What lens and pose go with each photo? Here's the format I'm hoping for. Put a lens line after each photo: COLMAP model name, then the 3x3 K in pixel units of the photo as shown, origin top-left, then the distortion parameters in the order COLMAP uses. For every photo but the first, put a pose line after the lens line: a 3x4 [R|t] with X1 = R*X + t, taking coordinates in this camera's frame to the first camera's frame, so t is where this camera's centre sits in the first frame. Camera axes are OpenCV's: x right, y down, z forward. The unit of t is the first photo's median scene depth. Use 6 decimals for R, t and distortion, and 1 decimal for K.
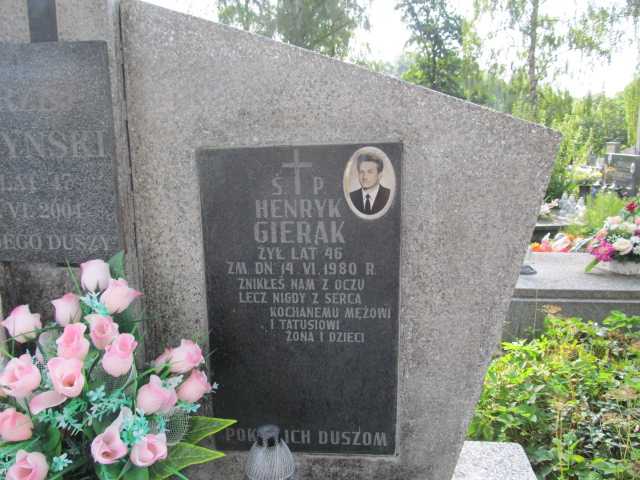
lens RADIAL K [[525.1, 0, 319.9], [0, 525.1, 234.0], [0, 0, 1]] dist [-0.063233, 0.021482]
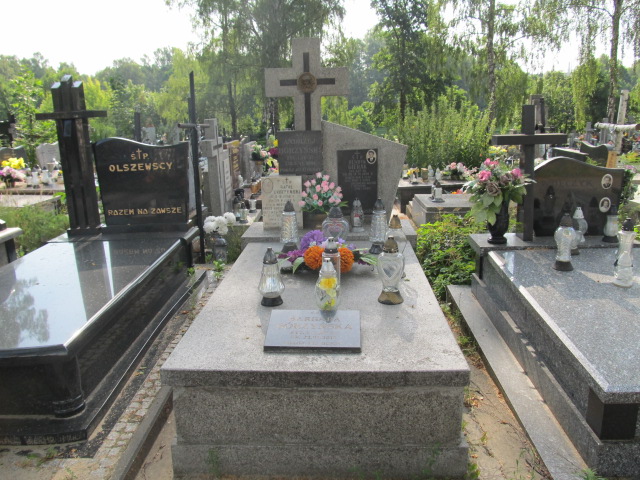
lens RADIAL K [[525.1, 0, 313.7], [0, 525.1, 240.6], [0, 0, 1]] dist [-0.063233, 0.021482]
pose [[0.998956, -0.027616, 0.036378, -0.652639], [0.025748, 0.998374, 0.050864, 0.431424], [-0.037724, -0.049874, 0.998043, -3.981690]]
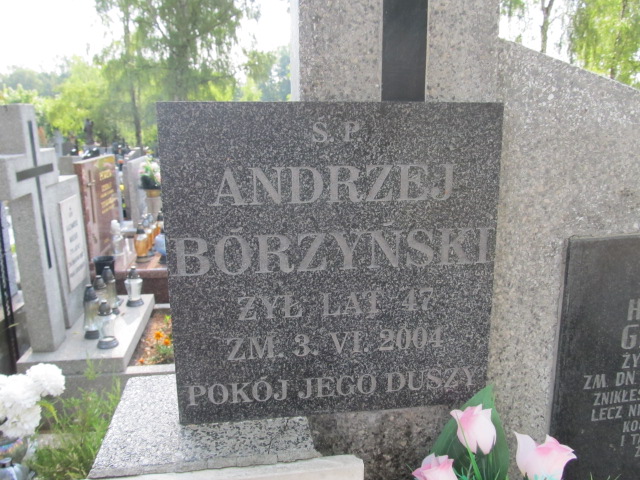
lens RADIAL K [[525.1, 0, 320.4], [0, 525.1, 235.8], [0, 0, 1]] dist [-0.063233, 0.021482]
pose [[0.976213, -0.047955, 0.211446, -0.736154], [0.043583, 0.998730, 0.025292, -0.200043], [-0.212390, -0.015475, 0.977062, 0.324047]]
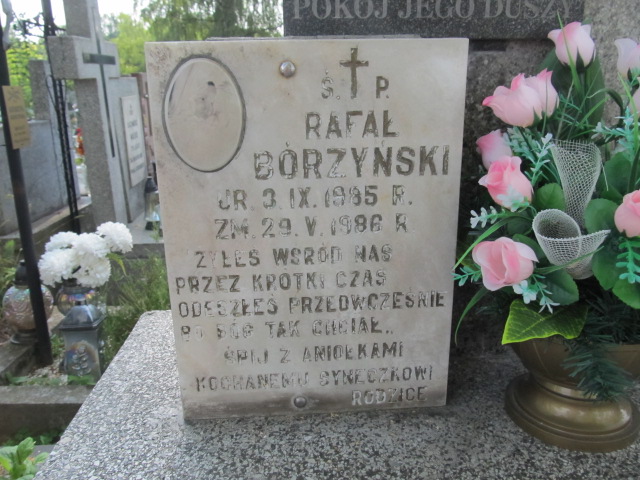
lens RADIAL K [[525.1, 0, 322.4], [0, 525.1, 236.5], [0, 0, 1]] dist [-0.063233, 0.021482]
pose [[0.990464, -0.046040, 0.129854, -0.834795], [0.033738, 0.994868, 0.095390, 0.249657], [-0.133579, -0.090100, 0.986934, 0.292096]]
